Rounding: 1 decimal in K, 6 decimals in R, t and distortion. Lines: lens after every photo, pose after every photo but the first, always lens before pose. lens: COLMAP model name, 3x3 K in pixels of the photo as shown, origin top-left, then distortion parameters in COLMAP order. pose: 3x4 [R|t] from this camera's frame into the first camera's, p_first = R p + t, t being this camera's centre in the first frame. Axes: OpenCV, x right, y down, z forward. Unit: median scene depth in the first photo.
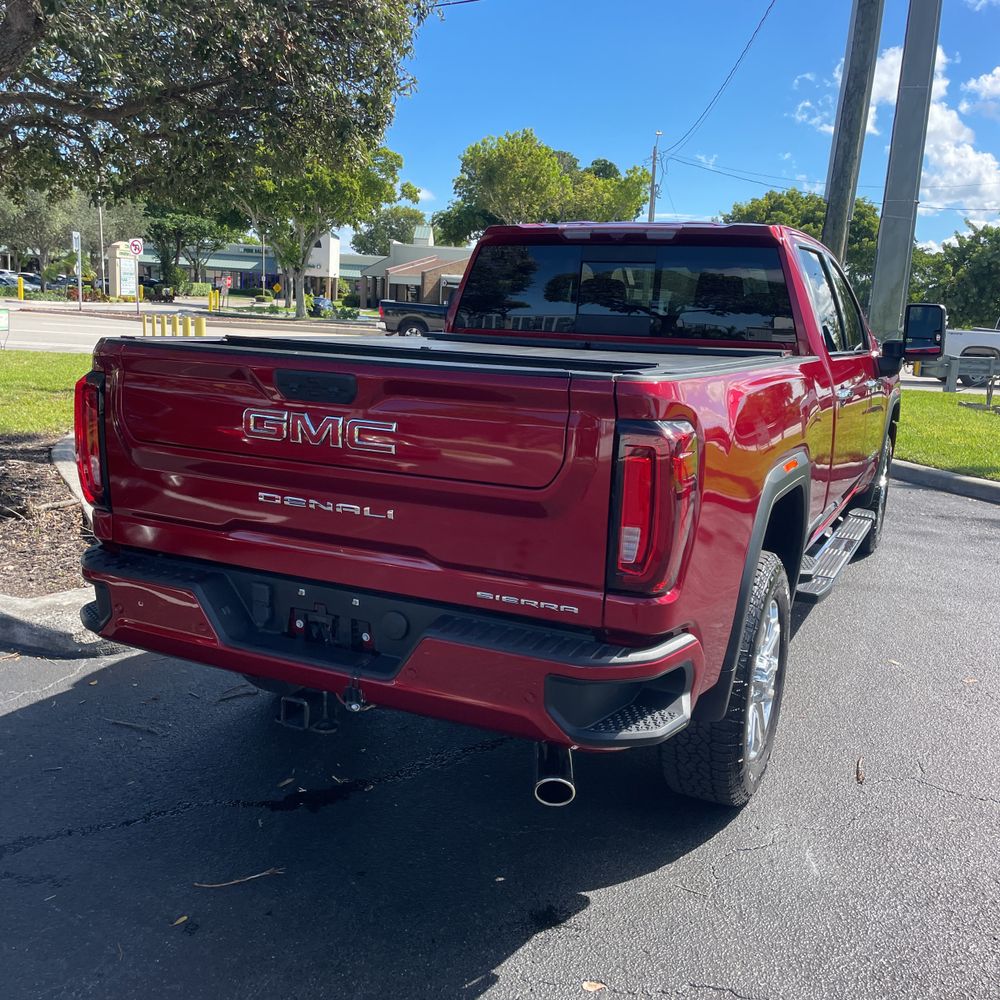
lens RADIAL K [[1036.3, 0, 501.0], [0, 1036.3, 499.7], [0, 0, 1]] dist [0.045748, 0.000000]
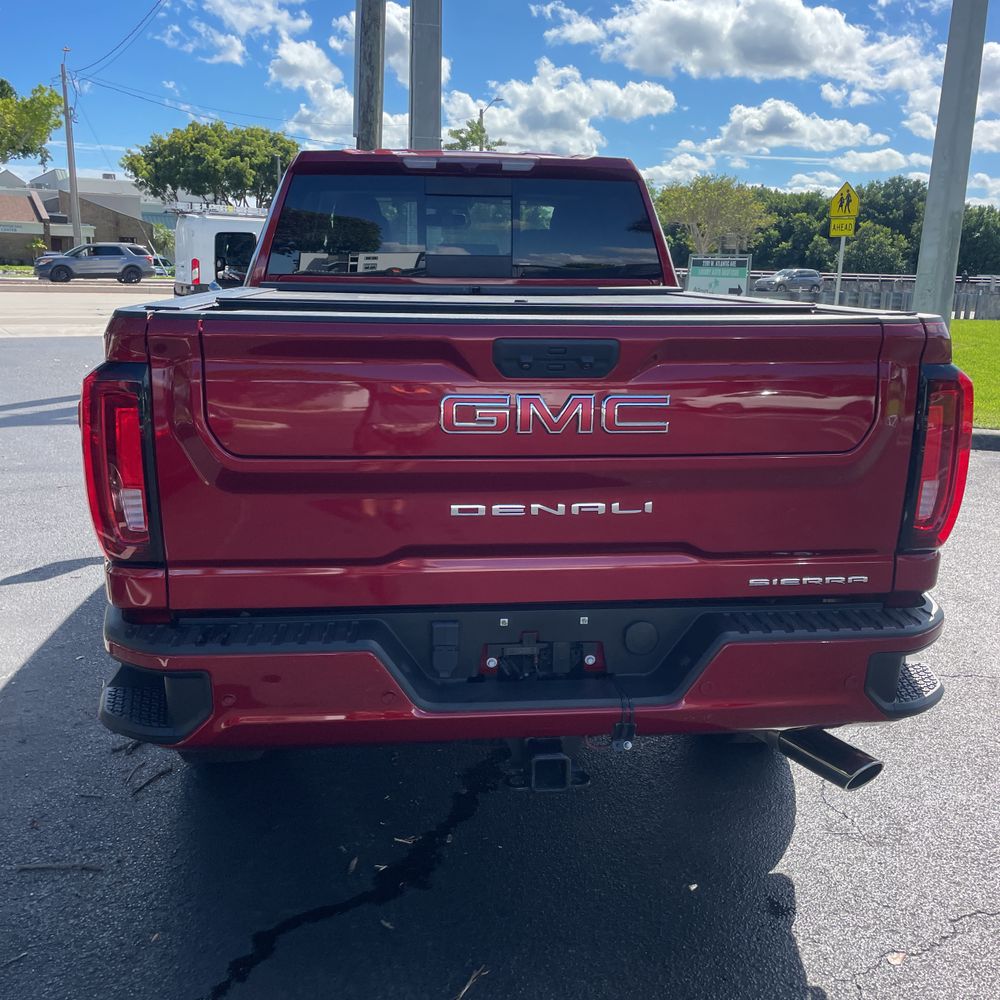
lens RADIAL K [[1036.3, 0, 512.8], [0, 1036.3, 496.2], [0, 0, 1]] dist [0.045748, 0.000000]
pose [[0.847905, -0.146563, 0.509487, -0.362873], [0.118454, 0.989106, 0.087398, -0.046352], [-0.516746, -0.013754, 0.856028, 0.207881]]
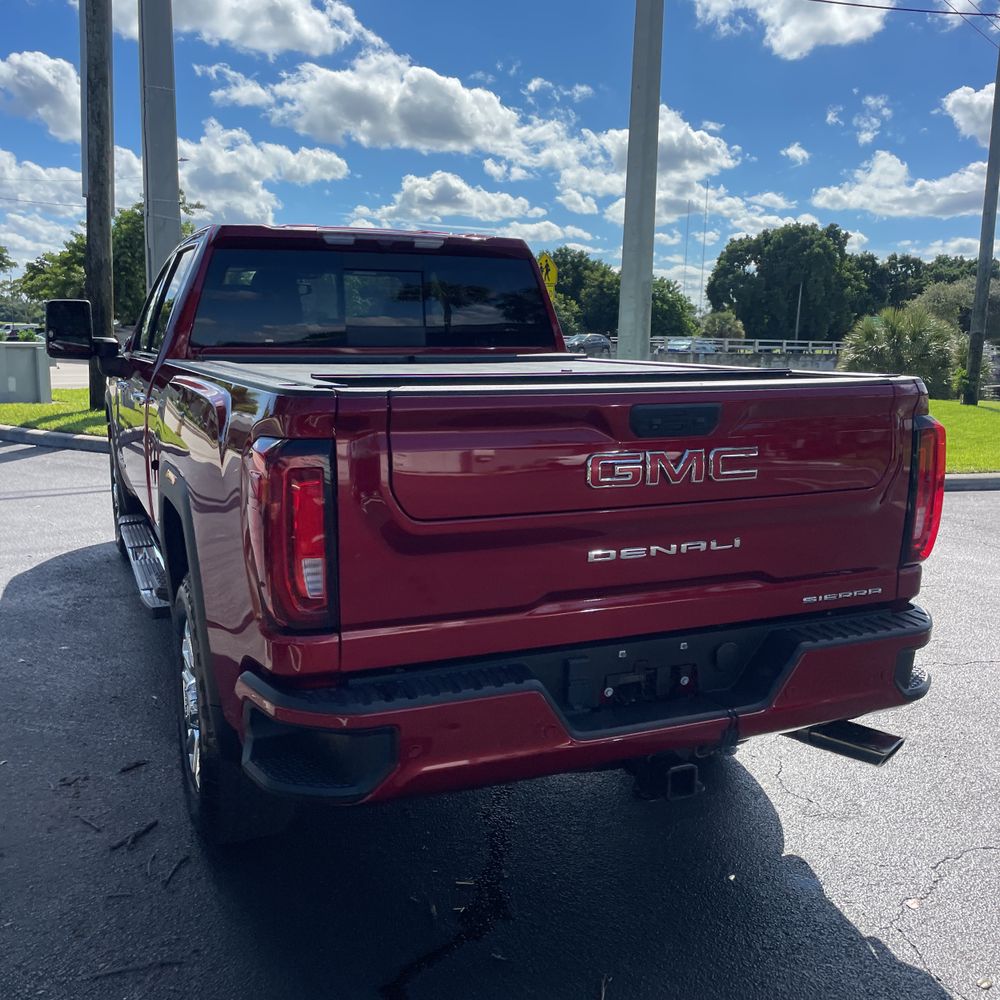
lens RADIAL K [[1036.3, 0, 526.9], [0, 1036.3, 503.0], [0, 0, 1]] dist [0.045748, 0.000000]
pose [[0.645506, -0.164369, 0.745858, -0.559896], [0.158885, 0.984102, 0.079365, -0.076542], [-0.747046, 0.067276, 0.661360, 0.297424]]
